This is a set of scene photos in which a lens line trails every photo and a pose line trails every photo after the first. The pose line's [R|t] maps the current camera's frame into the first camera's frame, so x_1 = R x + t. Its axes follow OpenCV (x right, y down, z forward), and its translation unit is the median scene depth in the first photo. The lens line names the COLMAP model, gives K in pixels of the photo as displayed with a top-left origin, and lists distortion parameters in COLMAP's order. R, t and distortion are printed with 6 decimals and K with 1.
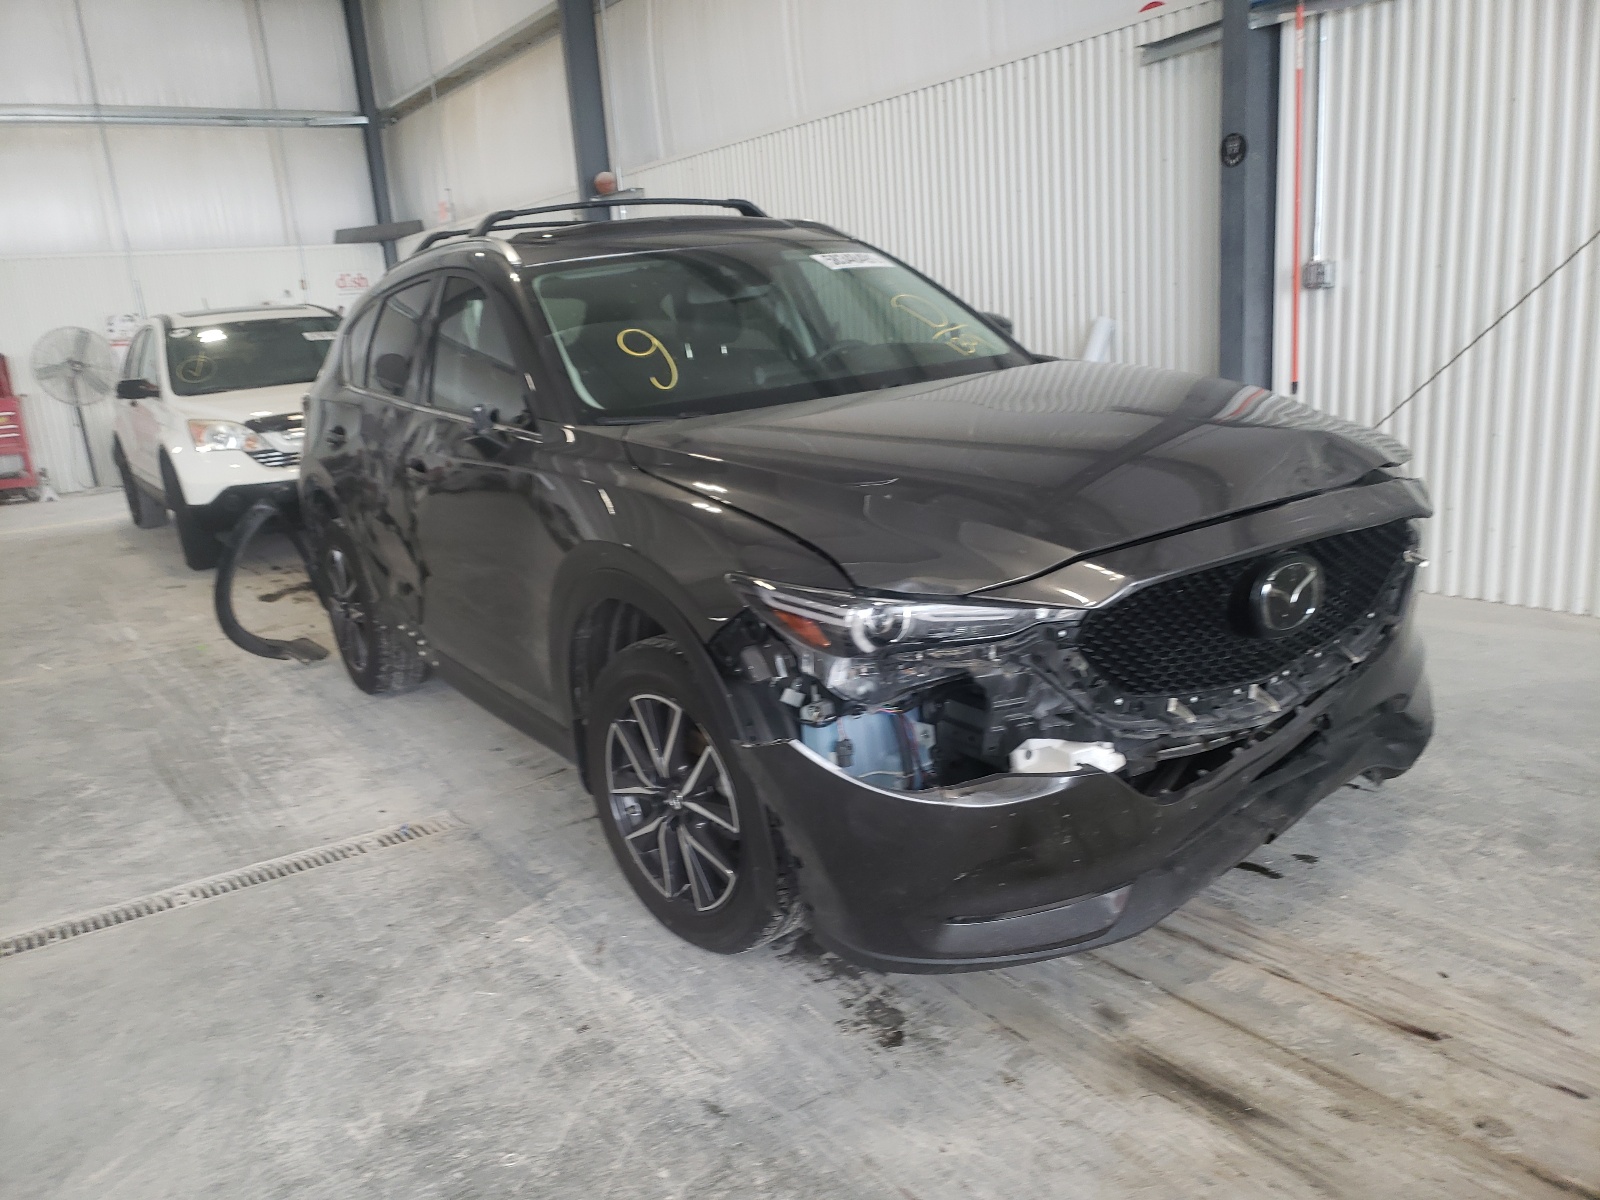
lens RADIAL K [[1212.6, 0, 790.6], [0, 1212.6, 593.8], [0, 0, 1]] dist [0.005360, 0.005222]
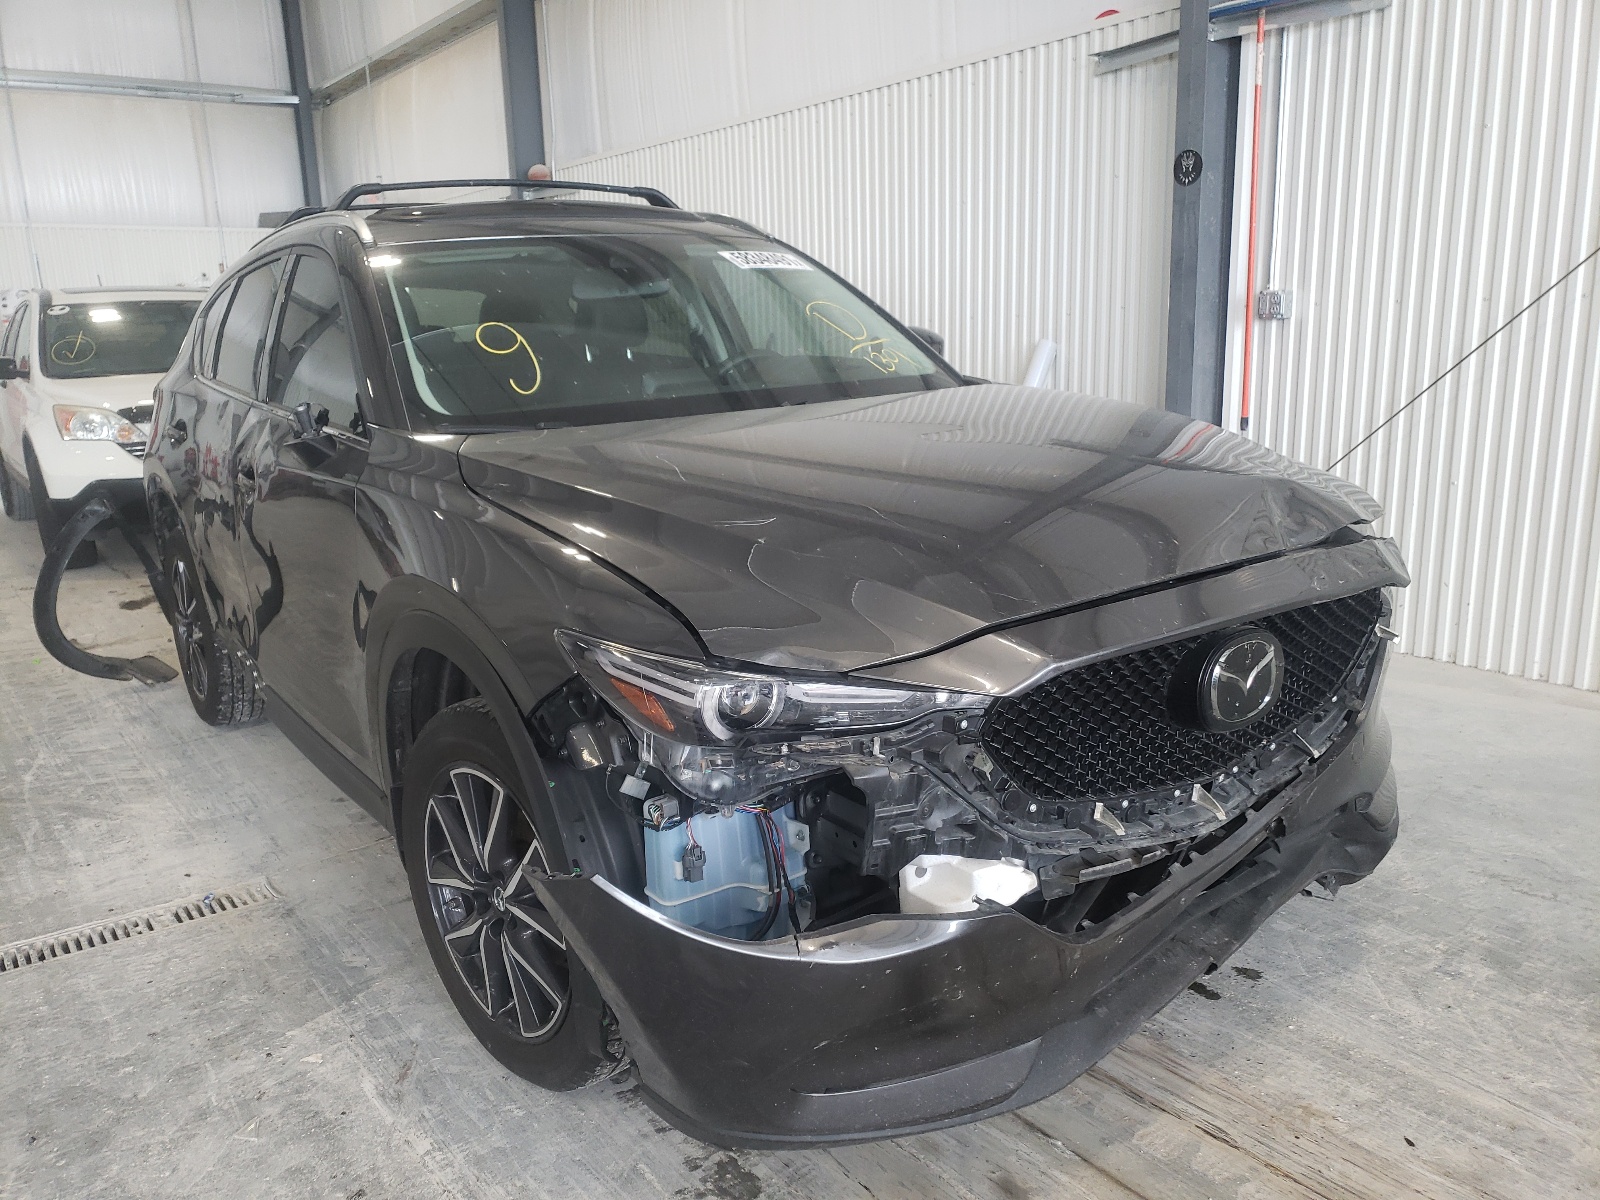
lens RADIAL K [[1250.4, 0, 800.0], [0, 1250.4, 600.0], [0, 0, 1]] dist [0.009221, -0.007580]
pose [[0.997570, 0.034814, 0.060343, 0.046561], [-0.034185, 0.999350, -0.011436, -0.026428], [-0.060702, 0.009345, 0.998112, 0.136295]]
